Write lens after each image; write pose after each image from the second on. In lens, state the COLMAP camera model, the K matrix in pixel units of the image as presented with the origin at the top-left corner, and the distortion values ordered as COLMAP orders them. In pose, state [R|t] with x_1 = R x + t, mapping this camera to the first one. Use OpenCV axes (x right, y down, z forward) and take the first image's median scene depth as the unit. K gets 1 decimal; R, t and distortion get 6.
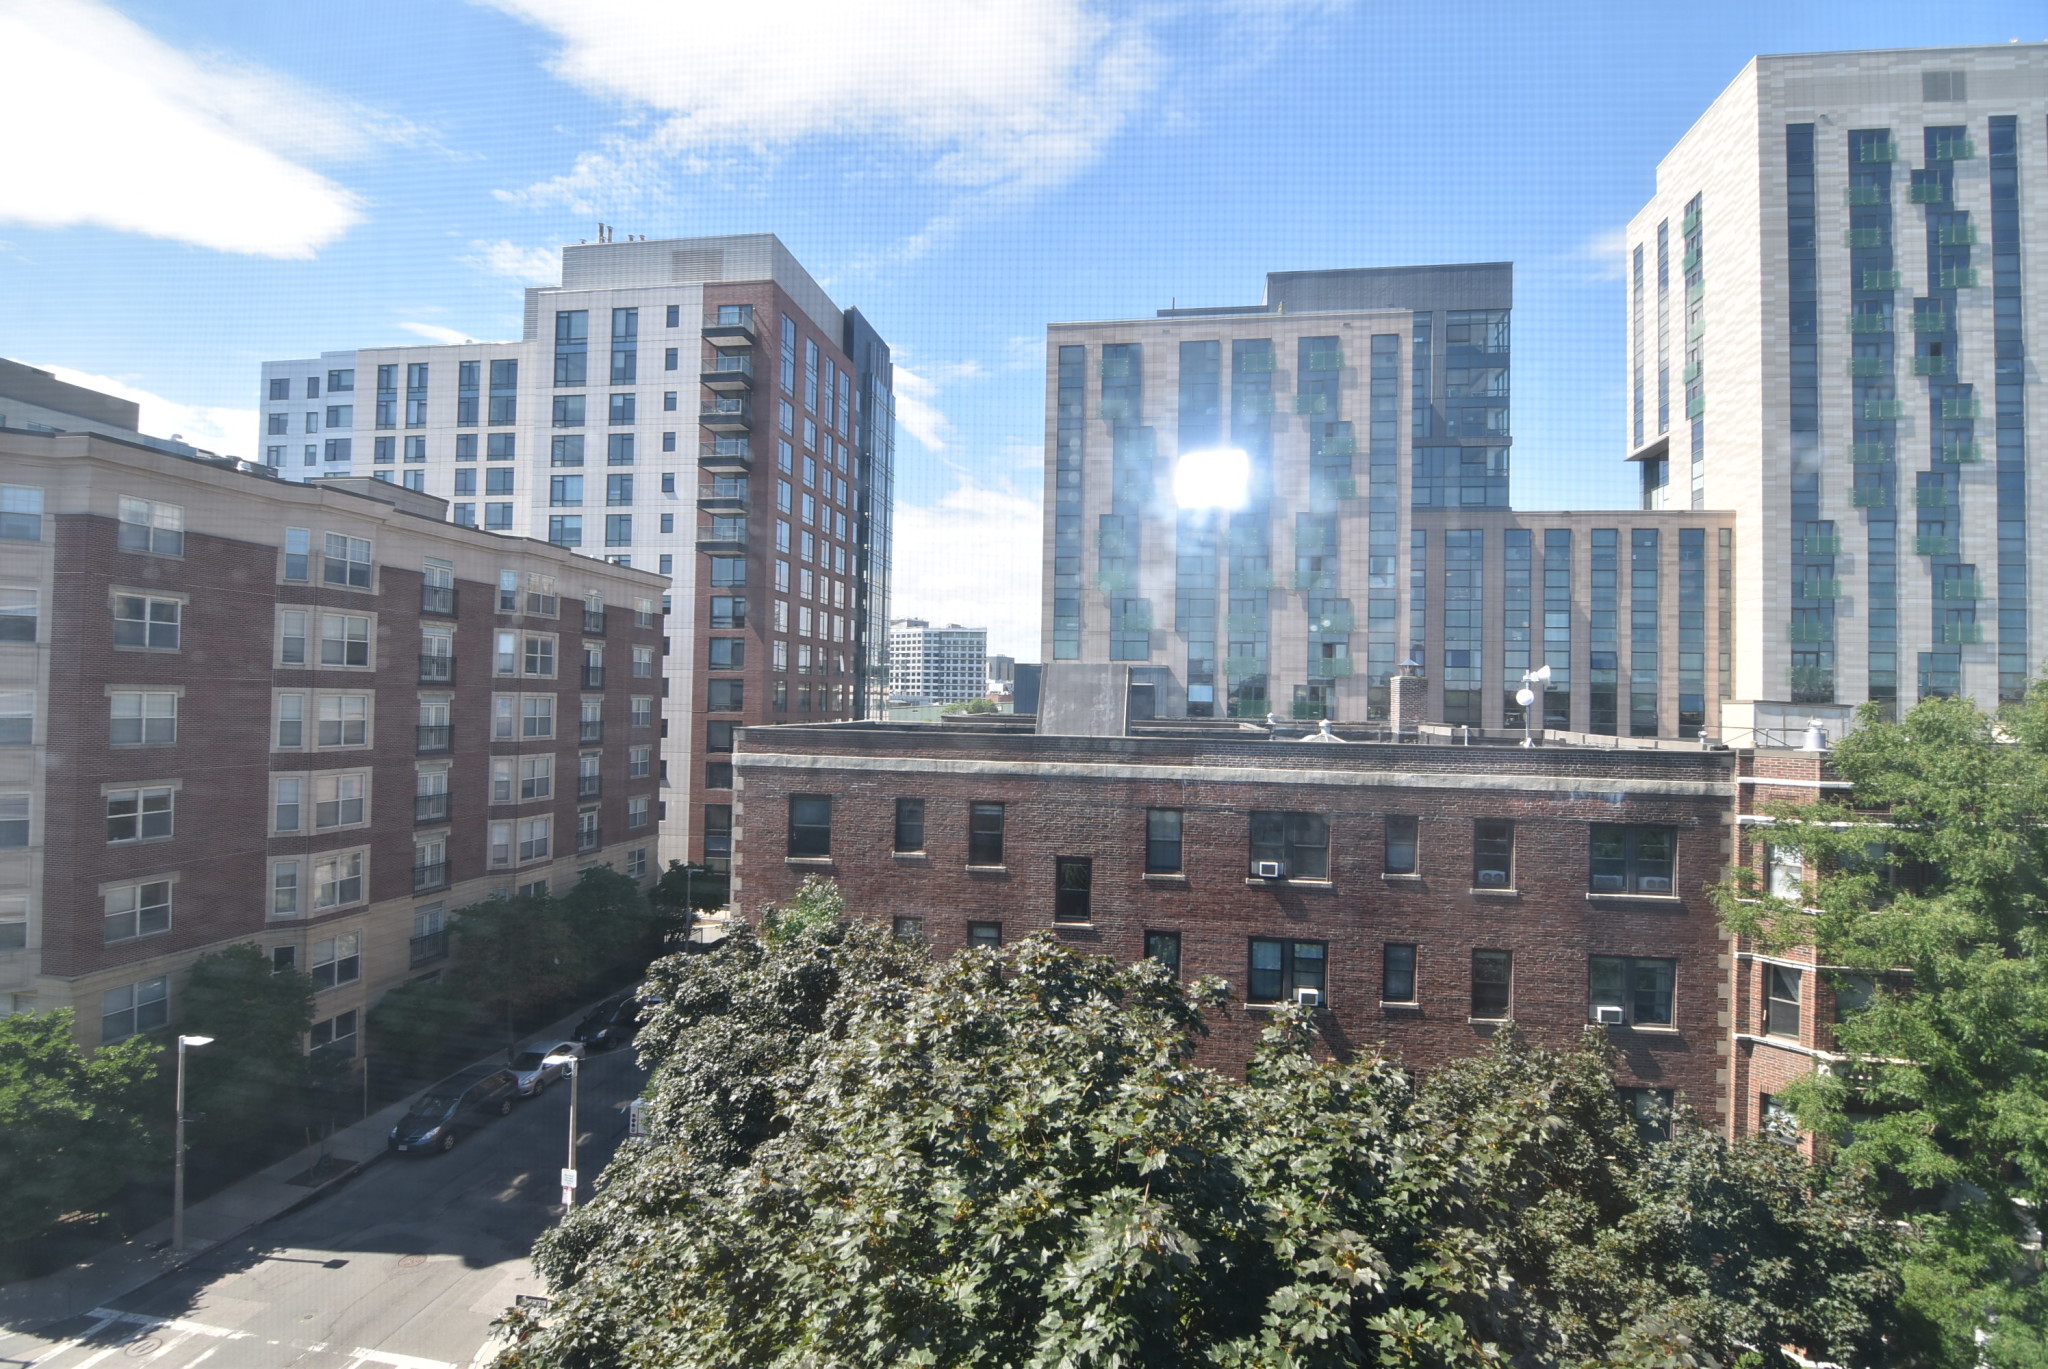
lens RADIAL K [[990.1, 0, 1024.3], [0, 990.1, 680.5], [0, 0, 1]] dist [-0.007071, -0.009469]
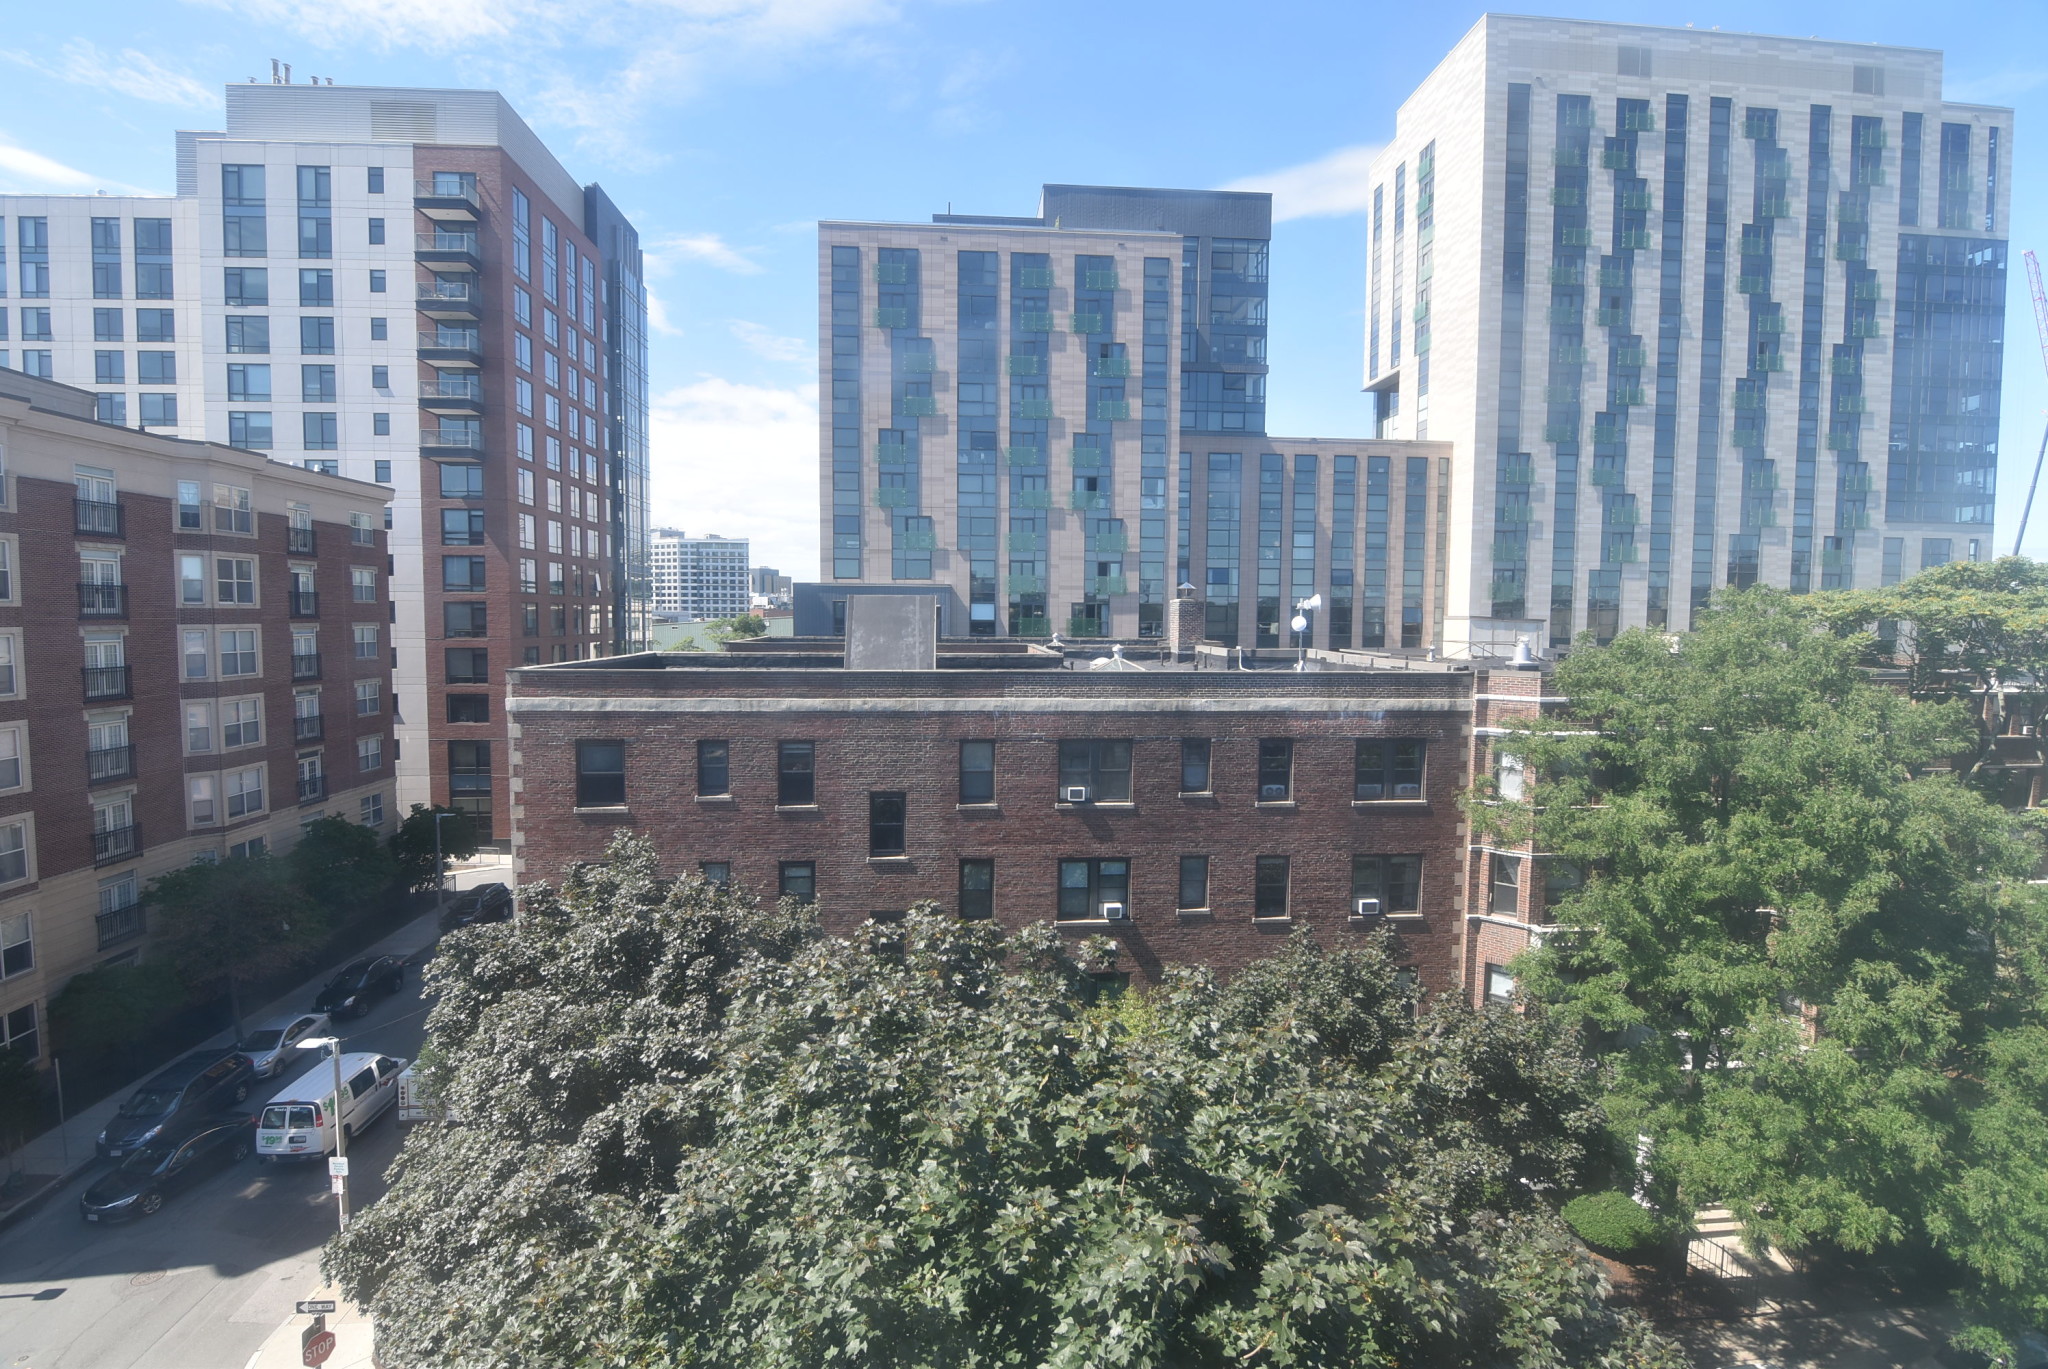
lens RADIAL K [[990.1, 0, 1023.5], [0, 990.1, 679.8], [0, 0, 1]] dist [-0.007071, -0.009469]
pose [[0.972949, -0.027414, 0.229386, -0.035268], [0.006957, 0.995961, 0.089522, -0.018653], [-0.230914, -0.085505, 0.969210, 0.009248]]
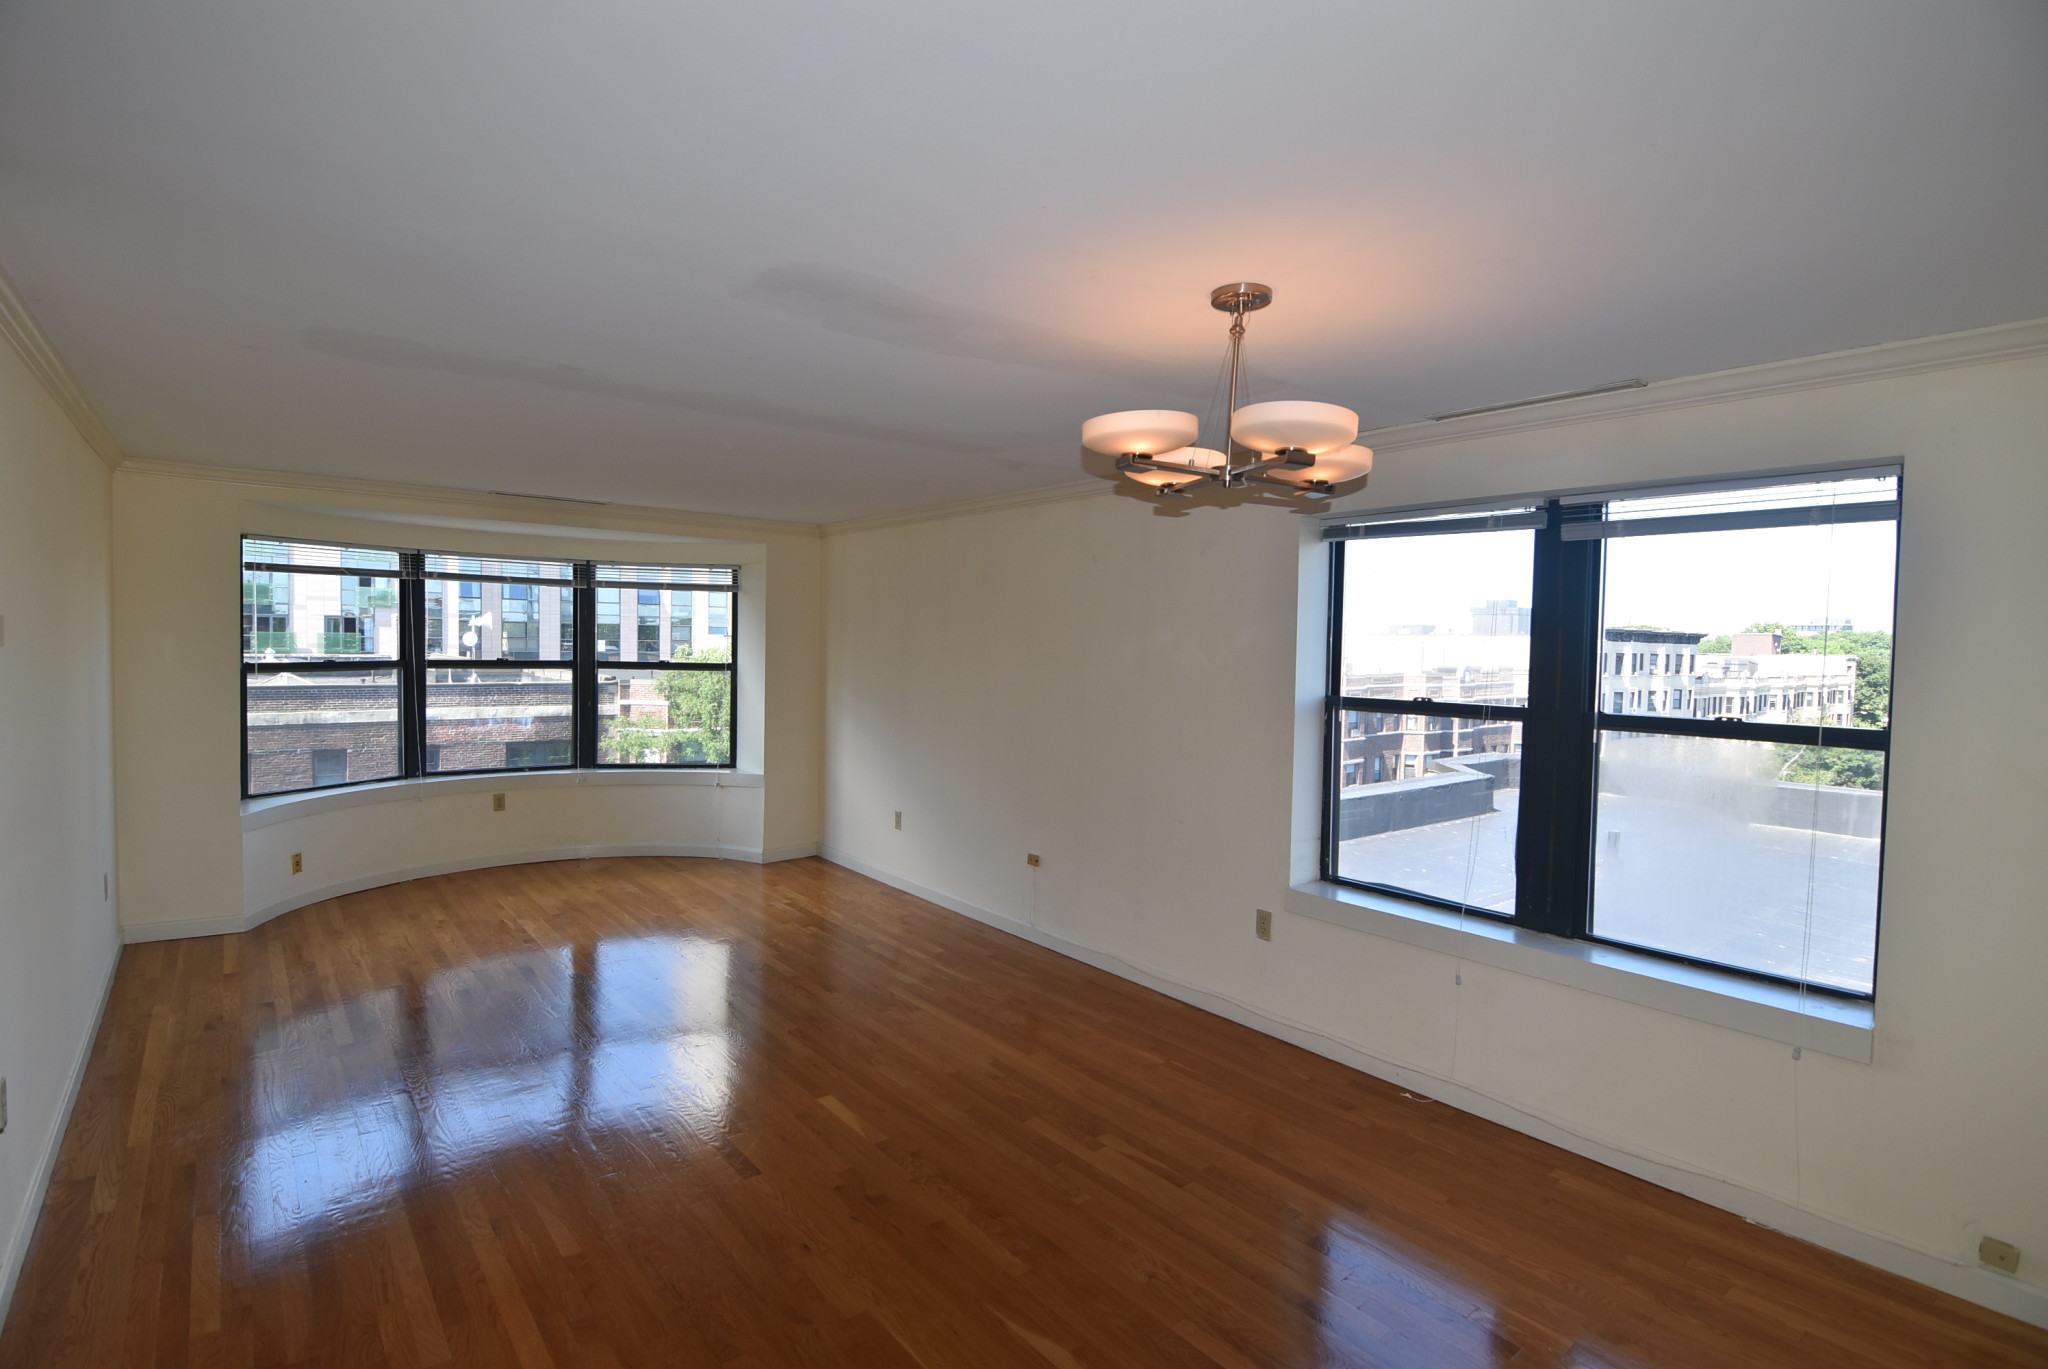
lens RADIAL K [[990.1, 0, 1025.4], [0, 990.1, 682.8], [0, 0, 1]] dist [-0.007071, -0.009469]
pose [[0.674714, -0.036870, 0.737158, 0.081193], [-0.020997, 0.997388, 0.069104, -0.022759], [-0.737780, -0.062104, 0.672178, -0.234522]]
